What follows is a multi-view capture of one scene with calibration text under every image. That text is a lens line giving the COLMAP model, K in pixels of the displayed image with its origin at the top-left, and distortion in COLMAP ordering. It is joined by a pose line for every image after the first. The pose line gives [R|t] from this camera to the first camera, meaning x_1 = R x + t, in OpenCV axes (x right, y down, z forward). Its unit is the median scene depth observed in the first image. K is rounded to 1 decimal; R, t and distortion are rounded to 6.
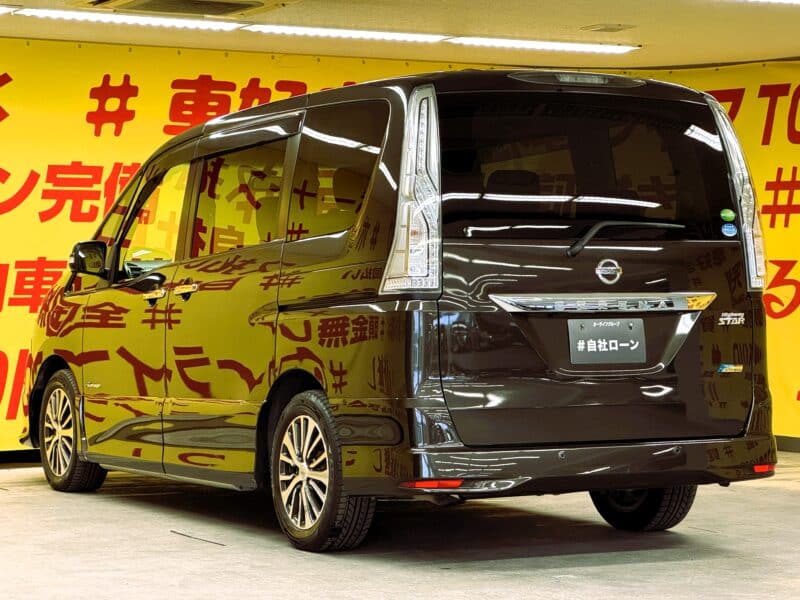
lens RADIAL K [[2134.4, 0, 398.9], [0, 2134.4, 295.9], [0, 0, 1]] dist [0.068879, 0.000000]
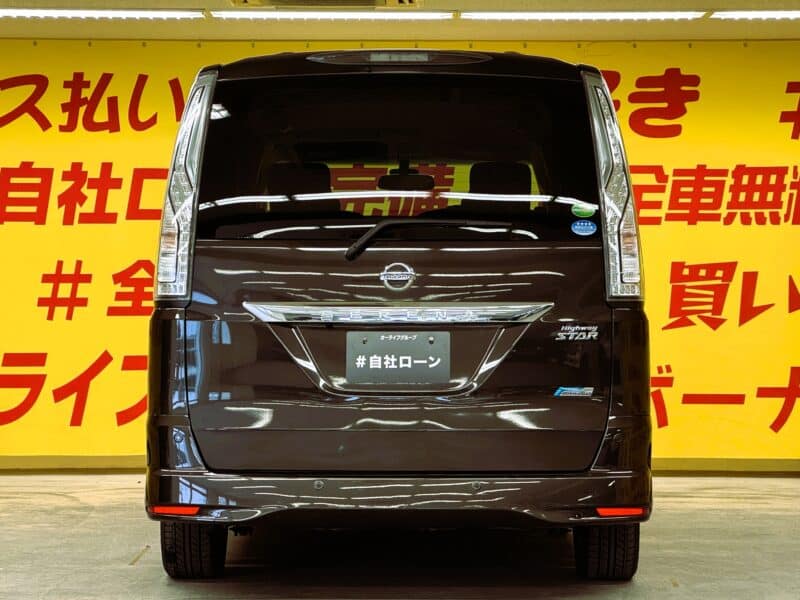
lens RADIAL K [[2134.4, 0, 400.4], [0, 2134.4, 303.5], [0, 0, 1]] dist [0.068879, 0.000000]
pose [[0.893684, 0.006173, -0.448653, 0.473793], [-0.005496, 0.999981, 0.002810, -0.003053], [0.448662, -0.000045, 0.893701, 0.214833]]
